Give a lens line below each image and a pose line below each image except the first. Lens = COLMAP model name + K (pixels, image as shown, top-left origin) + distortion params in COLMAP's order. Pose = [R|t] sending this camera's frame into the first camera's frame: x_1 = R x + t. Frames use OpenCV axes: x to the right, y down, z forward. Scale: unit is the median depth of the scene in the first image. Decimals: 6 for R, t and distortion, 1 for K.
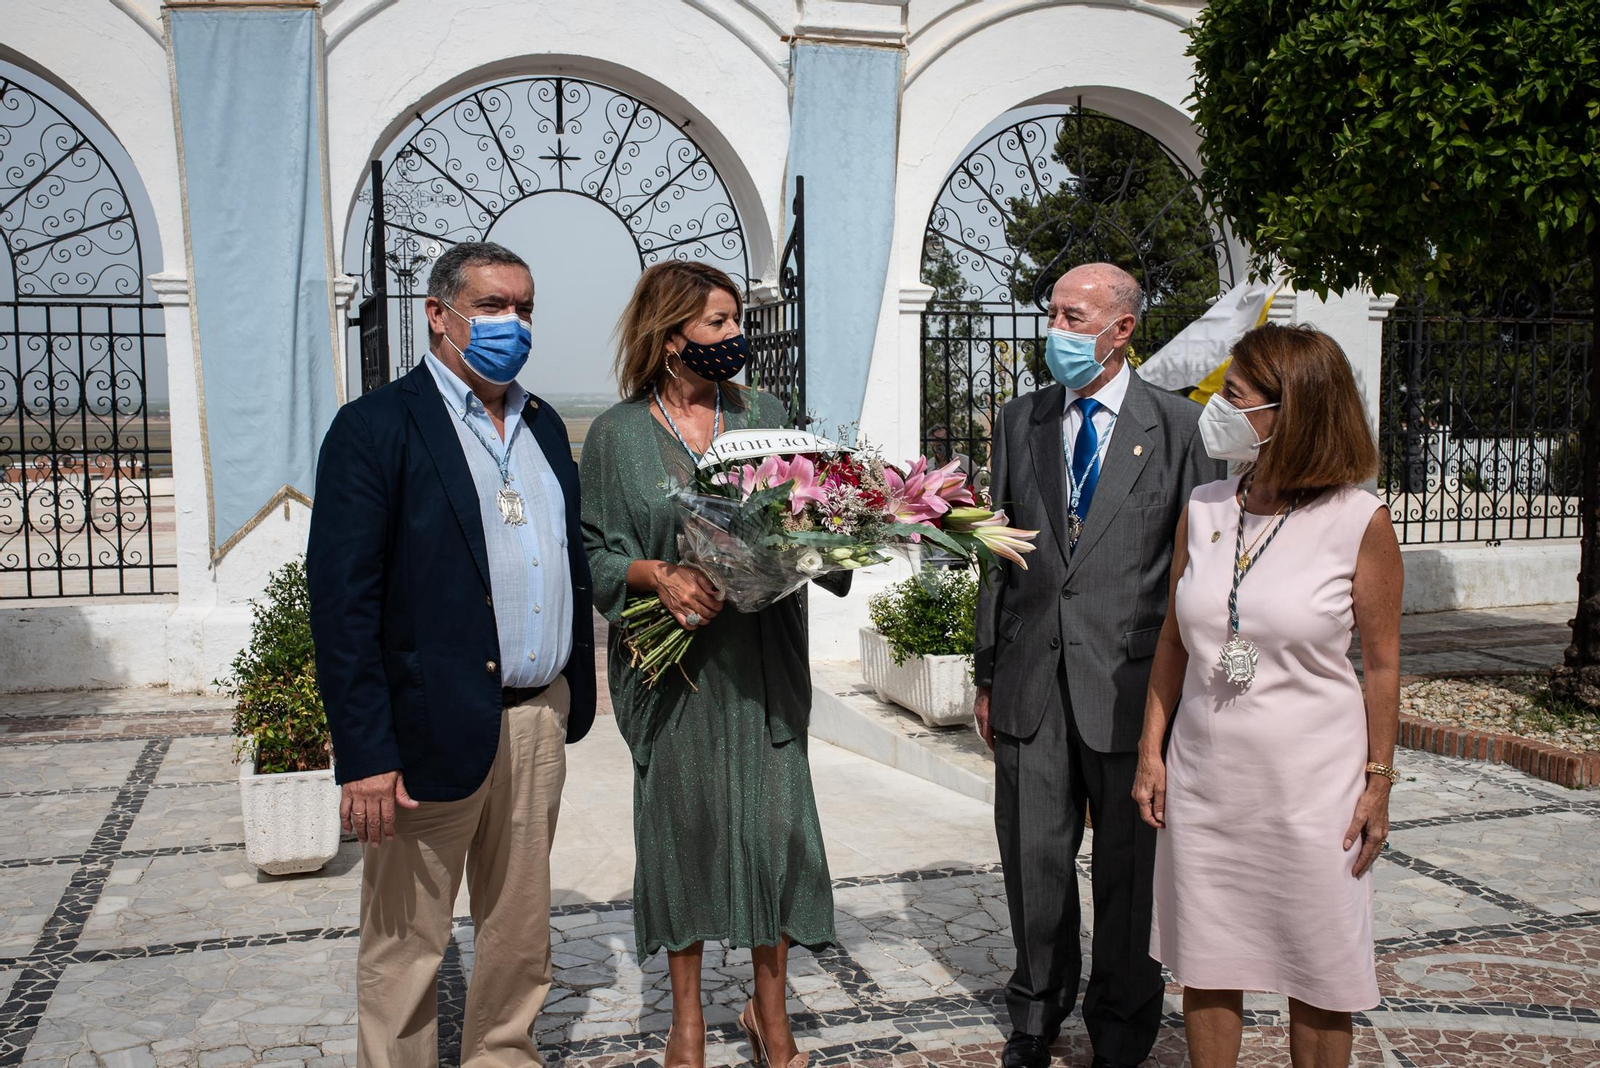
lens RADIAL K [[1517.7, 0, 794.6], [0, 1517.7, 537.3], [0, 0, 1]] dist [-0.070947, 0.098501]
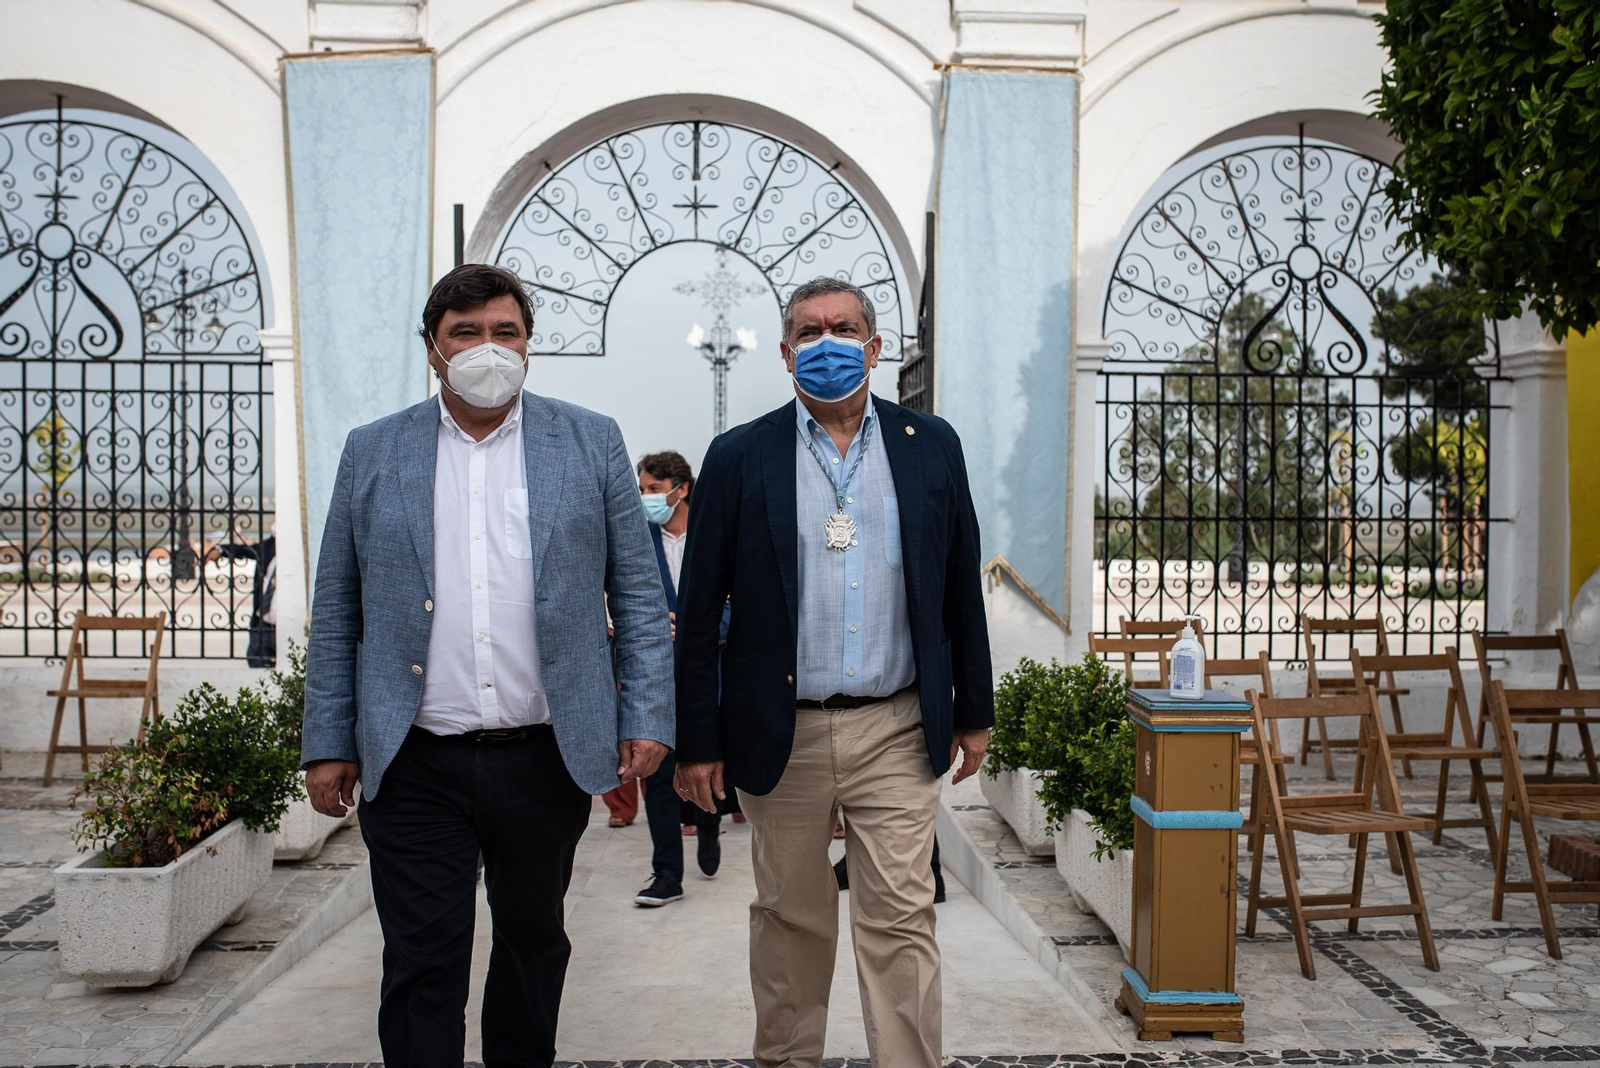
lens RADIAL K [[1487.6, 0, 799.5], [0, 1487.6, 543.8], [0, 0, 1]] dist [-0.073298, 0.107289]
pose [[0.972238, 0.020883, -0.233060, 0.124459], [-0.034111, 0.998018, -0.052875, 0.001867], [0.231494, 0.059357, 0.971024, 0.144392]]
